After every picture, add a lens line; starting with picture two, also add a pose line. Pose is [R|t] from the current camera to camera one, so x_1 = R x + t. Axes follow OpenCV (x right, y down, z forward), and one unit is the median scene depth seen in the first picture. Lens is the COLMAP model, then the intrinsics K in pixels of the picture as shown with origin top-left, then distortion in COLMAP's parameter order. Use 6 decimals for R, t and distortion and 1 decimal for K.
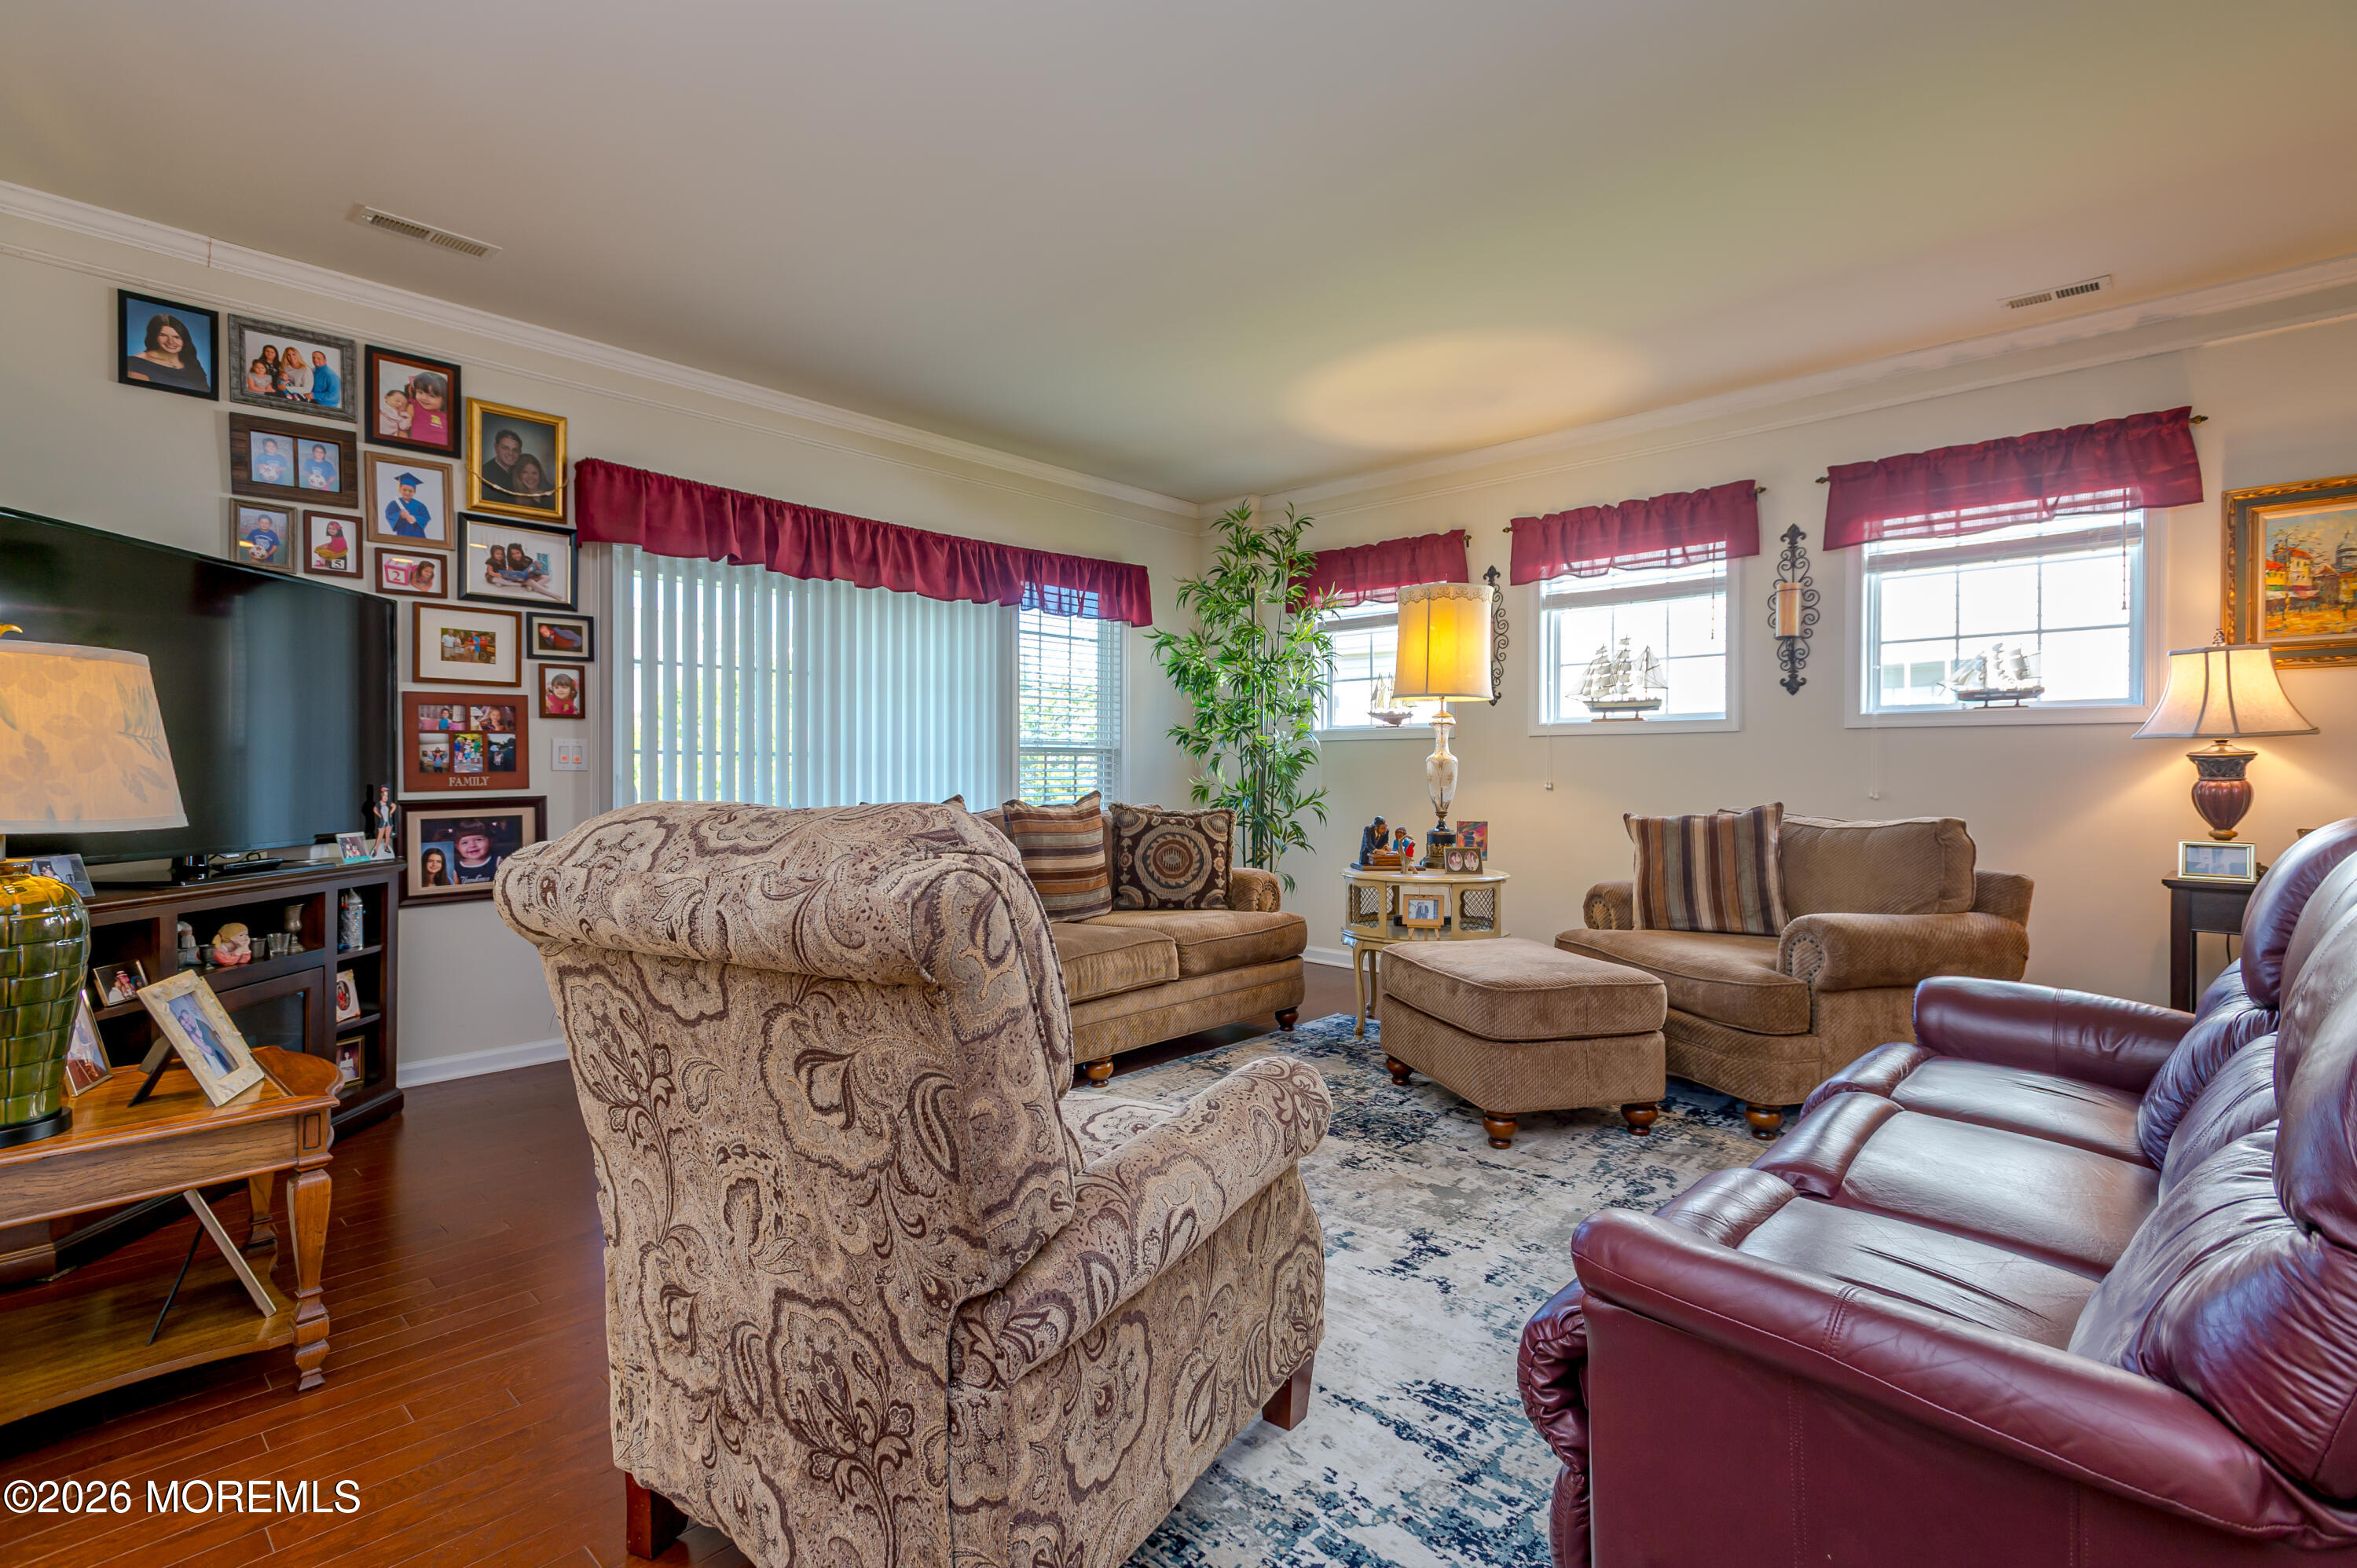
lens RADIAL K [[1086.8, 0, 1175.9], [0, 1086.8, 776.4], [0, 0, 1]] dist [0.024187, -0.012092]
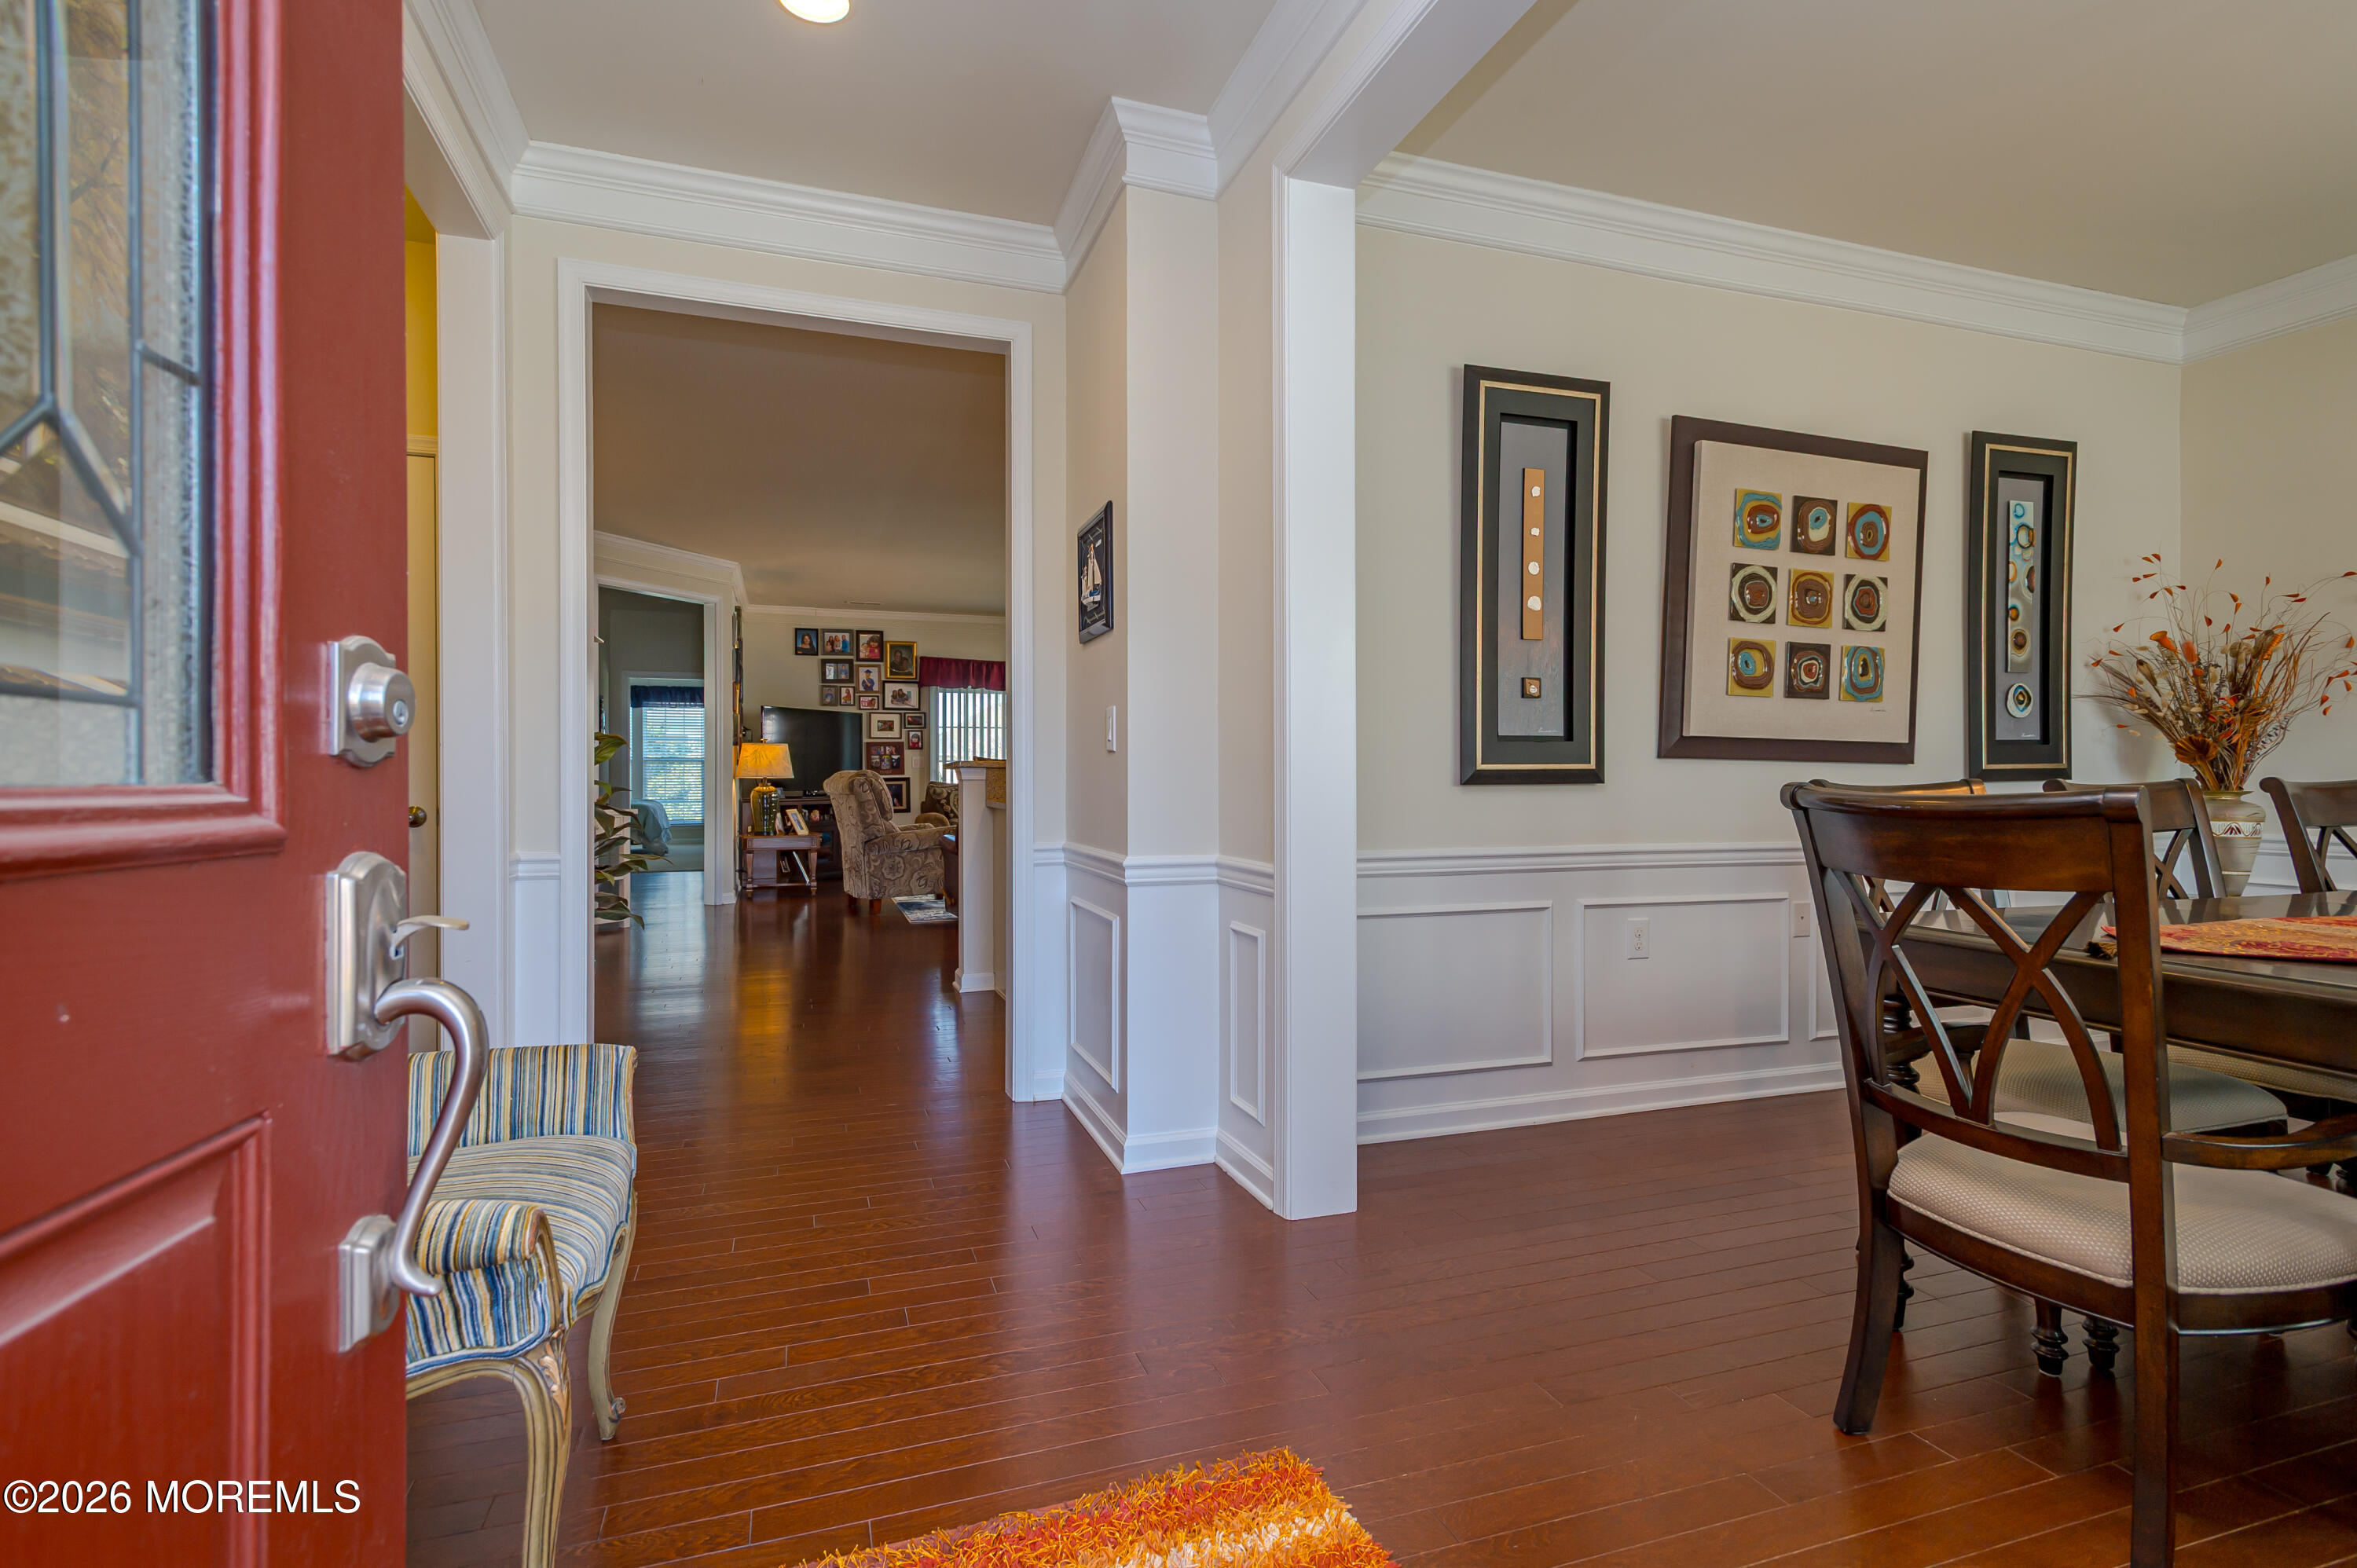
lens RADIAL K [[1115.4, 0, 1178.5], [0, 1115.4, 777.2], [0, 0, 1]] dist [0.025845, -0.017849]
pose [[0.886193, -0.000553, -0.463315, 1.449964], [-0.001350, 0.999992, -0.003776, 0.029148], [0.463314, 0.003971, 0.886185, -1.298958]]
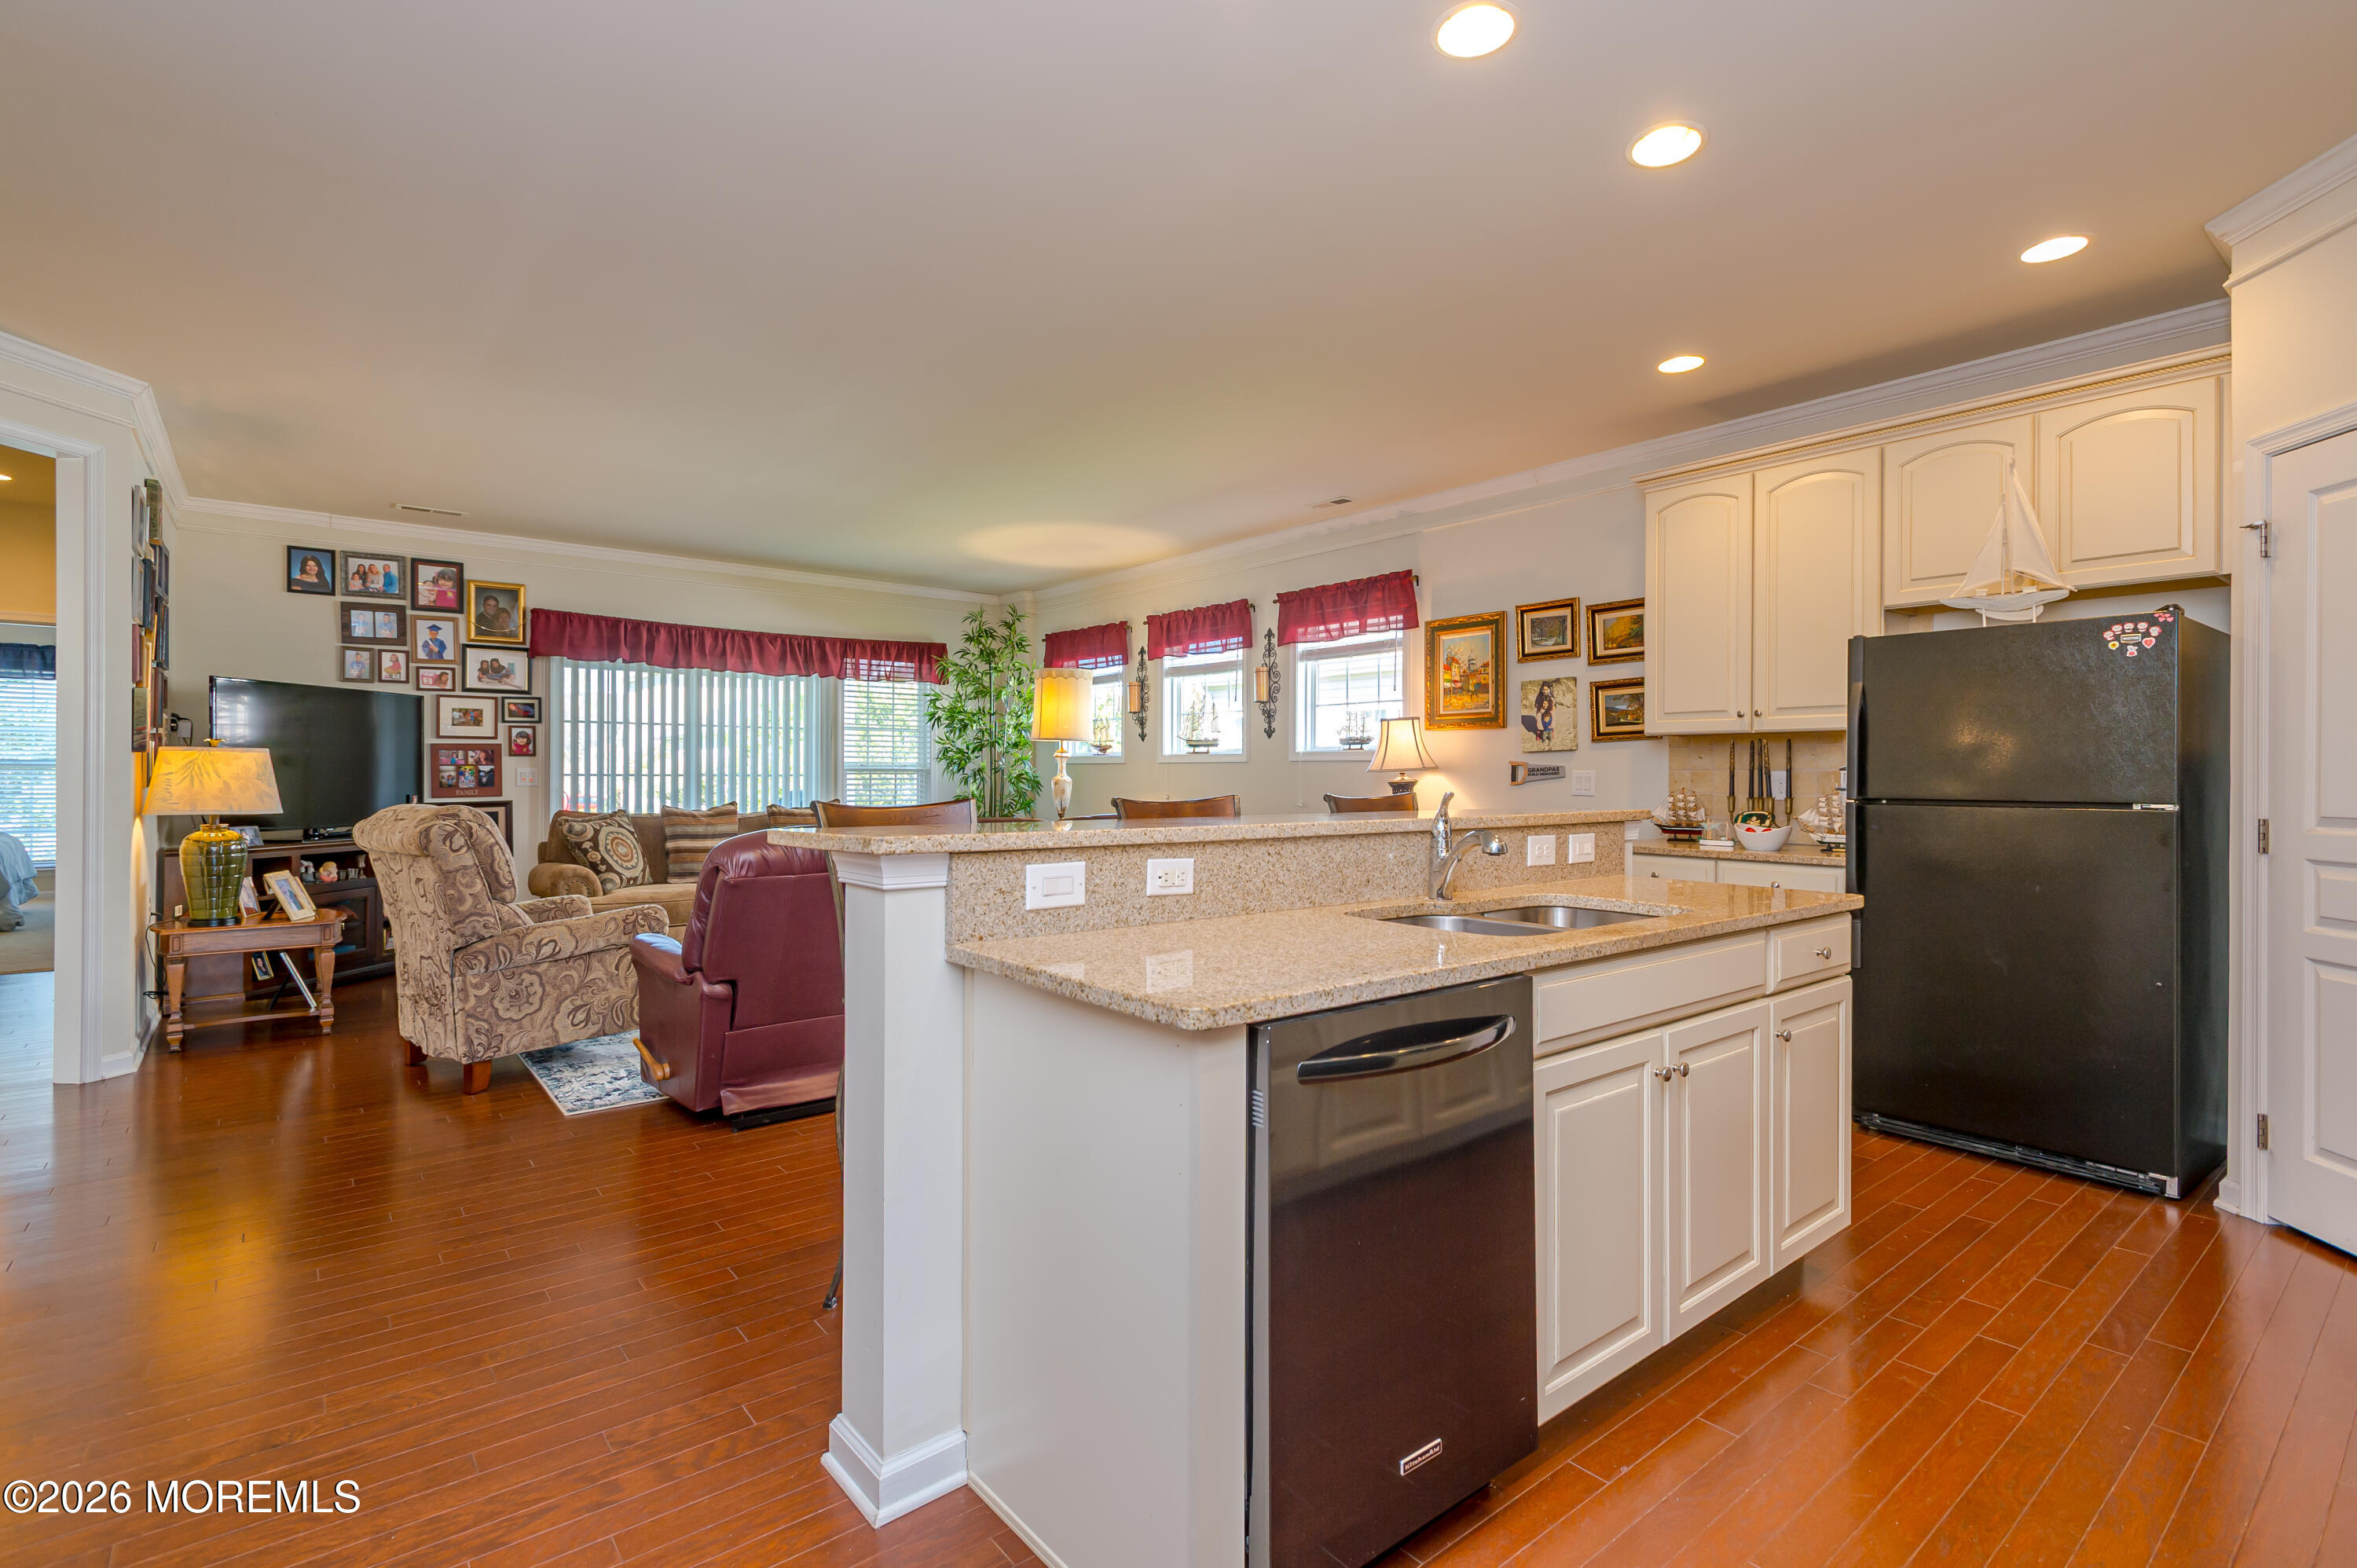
lens RADIAL K [[1086.8, 0, 1175.9], [0, 1086.8, 776.4], [0, 0, 1]] dist [0.024187, -0.012092]
pose [[0.991061, 0.002227, -0.133390, 0.760140], [-0.002747, 0.999989, -0.003712, -0.018436], [0.133381, 0.004046, 0.991057, -0.638149]]
